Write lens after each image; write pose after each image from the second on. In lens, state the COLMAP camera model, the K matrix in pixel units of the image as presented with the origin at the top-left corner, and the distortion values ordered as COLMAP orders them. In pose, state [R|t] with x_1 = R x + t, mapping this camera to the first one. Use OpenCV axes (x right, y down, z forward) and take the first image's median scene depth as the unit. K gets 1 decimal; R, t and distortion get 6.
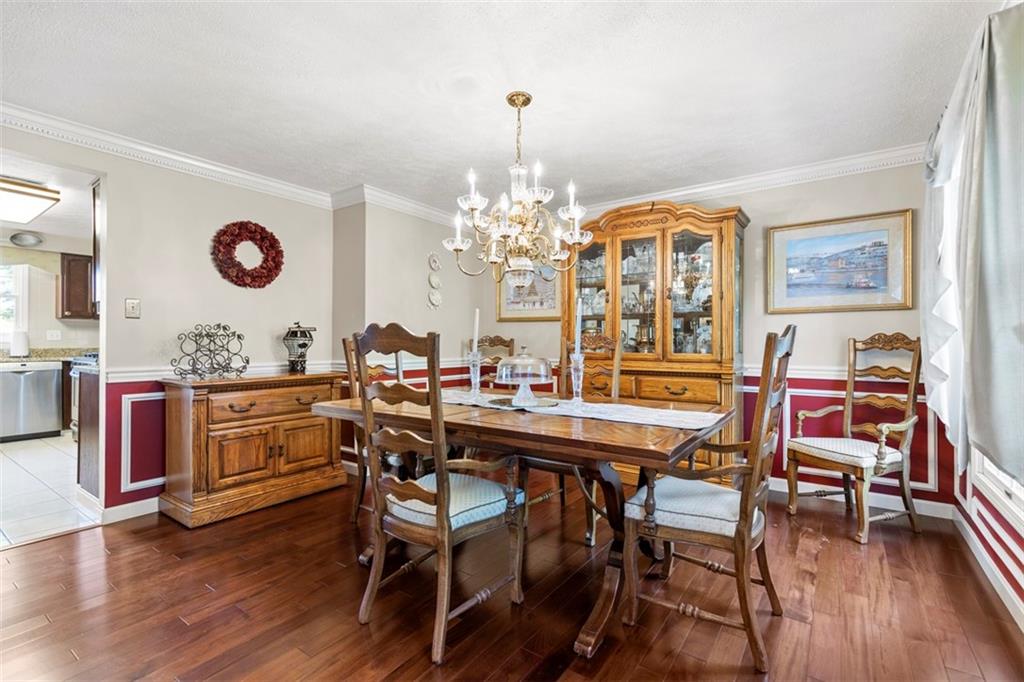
lens RADIAL K [[460.1, 0, 515.7], [0, 460.1, 339.9], [0, 0, 1]] dist [0.005457, 0.000043]
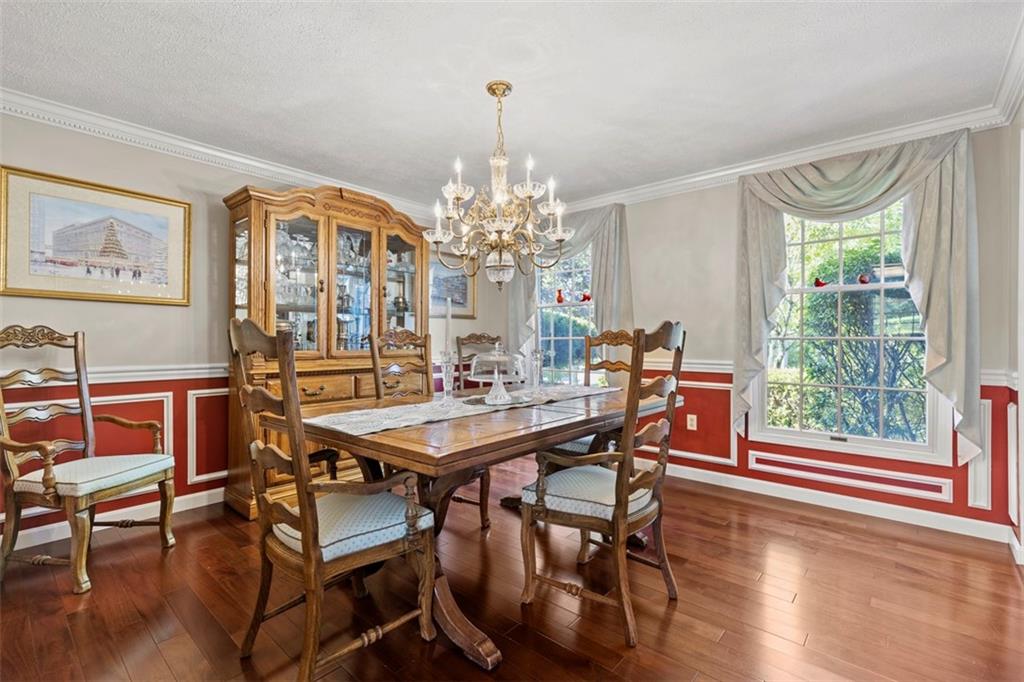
lens RADIAL K [[460.1, 0, 516.7], [0, 460.1, 339.8], [0, 0, 1]] dist [0.005457, 0.000043]
pose [[0.095582, 0.002074, 0.995419, -0.663267], [-0.000510, 0.999998, -0.002035, 0.009569], [-0.995421, -0.000314, 0.095583, 0.602674]]
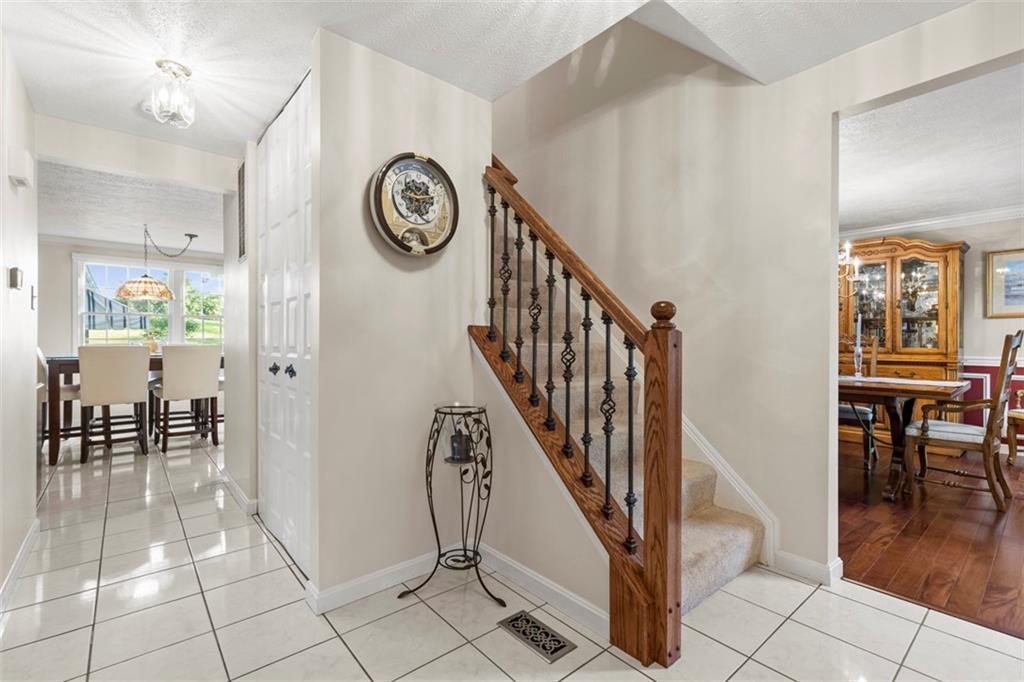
lens RADIAL K [[460.1, 0, 516.0], [0, 460.1, 339.9], [0, 0, 1]] dist [0.005457, 0.000043]
pose [[0.968260, -0.000334, -0.249947, -0.444394], [0.001751, 0.999984, 0.005446, -0.004154], [0.249941, -0.005711, 0.968244, -0.643955]]
